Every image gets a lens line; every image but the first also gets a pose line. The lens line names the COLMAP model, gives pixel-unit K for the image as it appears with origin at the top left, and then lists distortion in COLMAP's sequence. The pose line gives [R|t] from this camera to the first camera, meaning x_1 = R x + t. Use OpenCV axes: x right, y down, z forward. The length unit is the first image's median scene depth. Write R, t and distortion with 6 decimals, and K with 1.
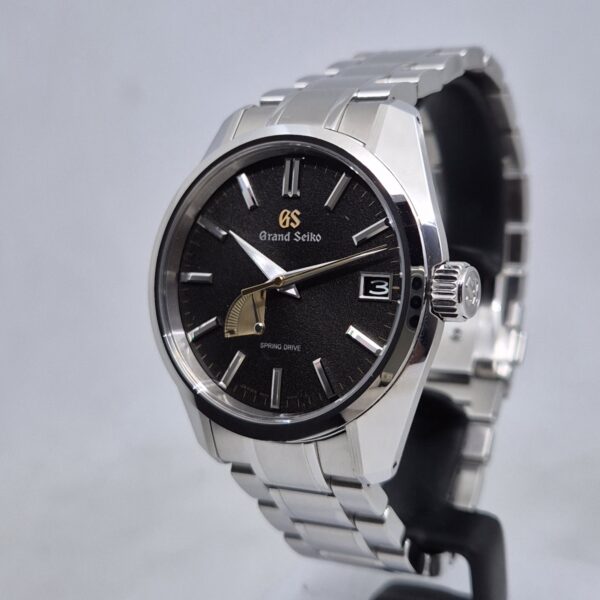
lens RADIAL K [[1134.0, 0, 309.4], [0, 1134.0, 299.3], [0, 0, 1]] dist [0.032436, 0.045172]
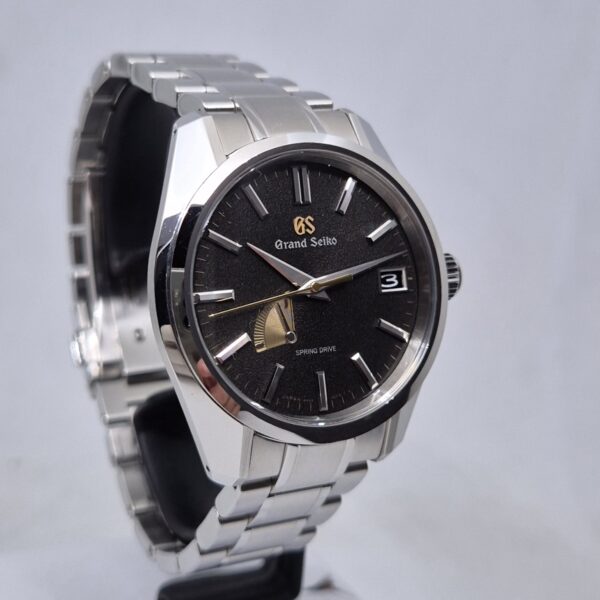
lens RADIAL K [[1134.0, 0, 309.4], [0, 1134.0, 299.3], [0, 0, 1]] dist [0.032436, 0.045172]
pose [[0.556944, -0.126442, 0.820869, -0.857770], [0.112702, 0.990708, 0.076136, -0.082092], [-0.822868, 0.050110, 0.566019, 0.421945]]
